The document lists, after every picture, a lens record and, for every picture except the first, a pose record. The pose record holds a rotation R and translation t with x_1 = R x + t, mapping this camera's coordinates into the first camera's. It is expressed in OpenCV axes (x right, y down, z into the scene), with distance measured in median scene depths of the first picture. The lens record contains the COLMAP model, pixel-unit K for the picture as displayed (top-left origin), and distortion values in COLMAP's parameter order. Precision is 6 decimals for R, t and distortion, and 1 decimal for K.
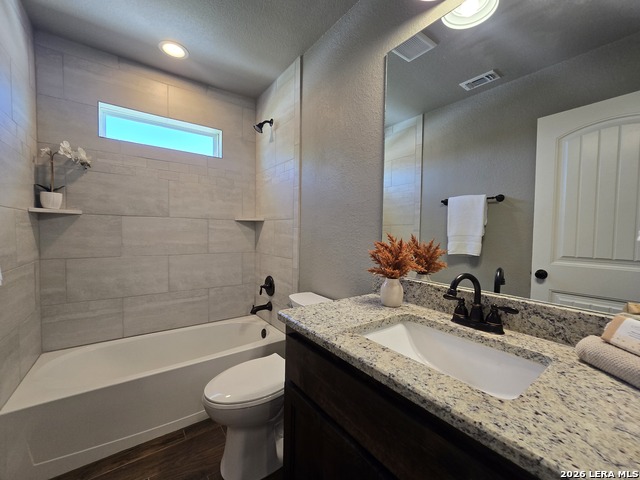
lens RADIAL K [[263.7, 0, 309.2], [0, 263.7, 245.5], [0, 0, 1]] dist [-0.003704, 0.001914]
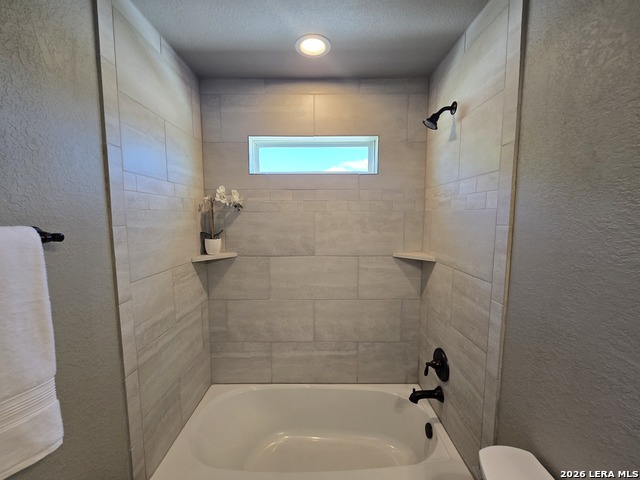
lens RADIAL K [[263.7, 0, 315.7], [0, 263.7, 252.2], [0, 0, 1]] dist [-0.003704, 0.001914]
pose [[0.824286, 0.041866, -0.564624, -0.052303], [-0.004717, 0.997736, 0.067094, -0.186976], [0.566155, -0.052641, 0.822616, 0.320023]]
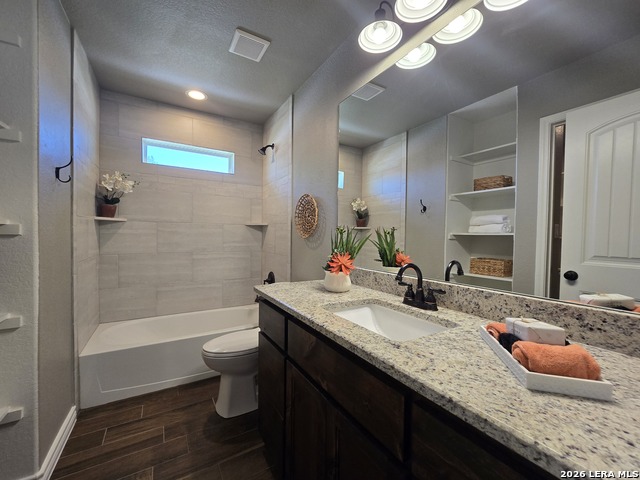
lens RADIAL K [[263.7, 0, 314.9], [0, 263.7, 240.8], [0, 0, 1]] dist [-0.003704, 0.001914]
pose [[0.997405, -0.006307, -0.071712, 0.157939], [0.004763, 0.999754, -0.021668, 0.010198], [0.071831, 0.021270, 0.997190, -0.243979]]
